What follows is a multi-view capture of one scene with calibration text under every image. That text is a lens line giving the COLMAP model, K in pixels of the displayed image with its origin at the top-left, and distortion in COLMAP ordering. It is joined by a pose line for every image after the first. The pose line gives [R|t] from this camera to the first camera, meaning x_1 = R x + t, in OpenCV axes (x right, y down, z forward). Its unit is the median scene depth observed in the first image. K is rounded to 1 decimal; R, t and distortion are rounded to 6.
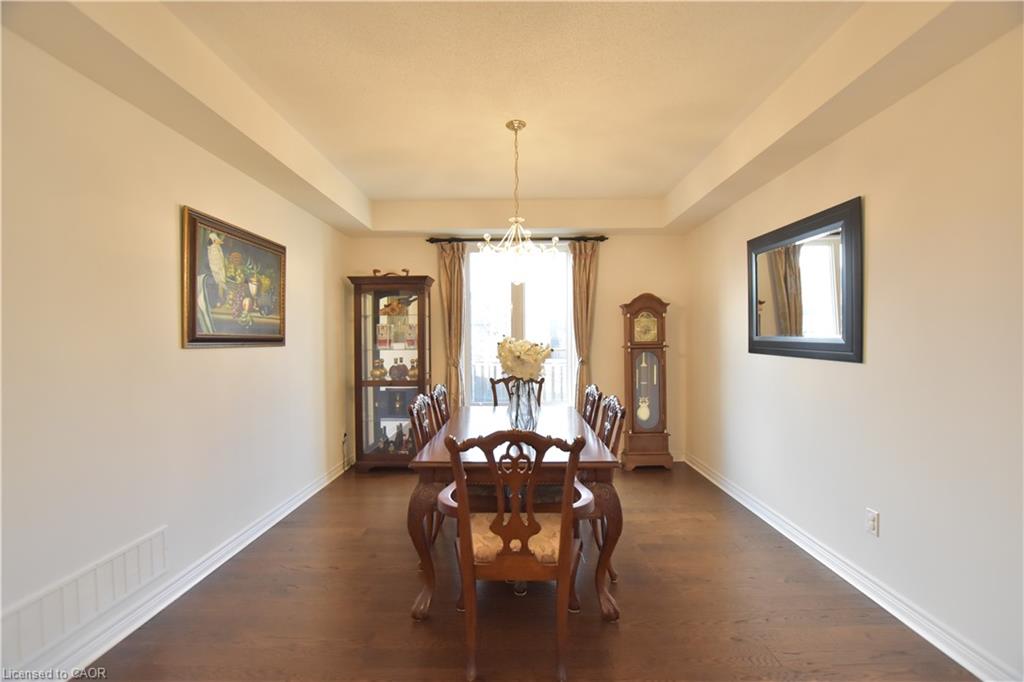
lens RADIAL K [[453.2, 0, 512.4], [0, 453.2, 340.4], [0, 0, 1]] dist [-0.029286, 0.003709]
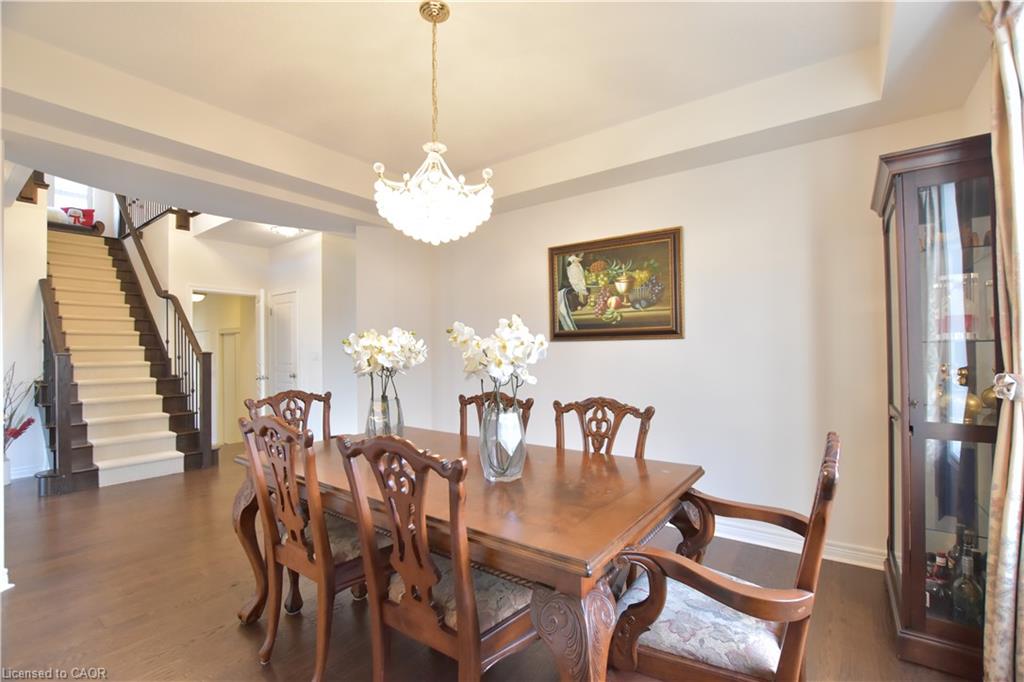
lens RADIAL K [[453.2, 0, 512.1], [0, 453.2, 342.2], [0, 0, 1]] dist [-0.029286, 0.003709]
pose [[-0.584554, -0.001111, -0.811354, 0.481193], [0.014874, 0.999816, -0.012086, 0.029894], [0.811219, -0.019133, -0.584430, 1.460299]]
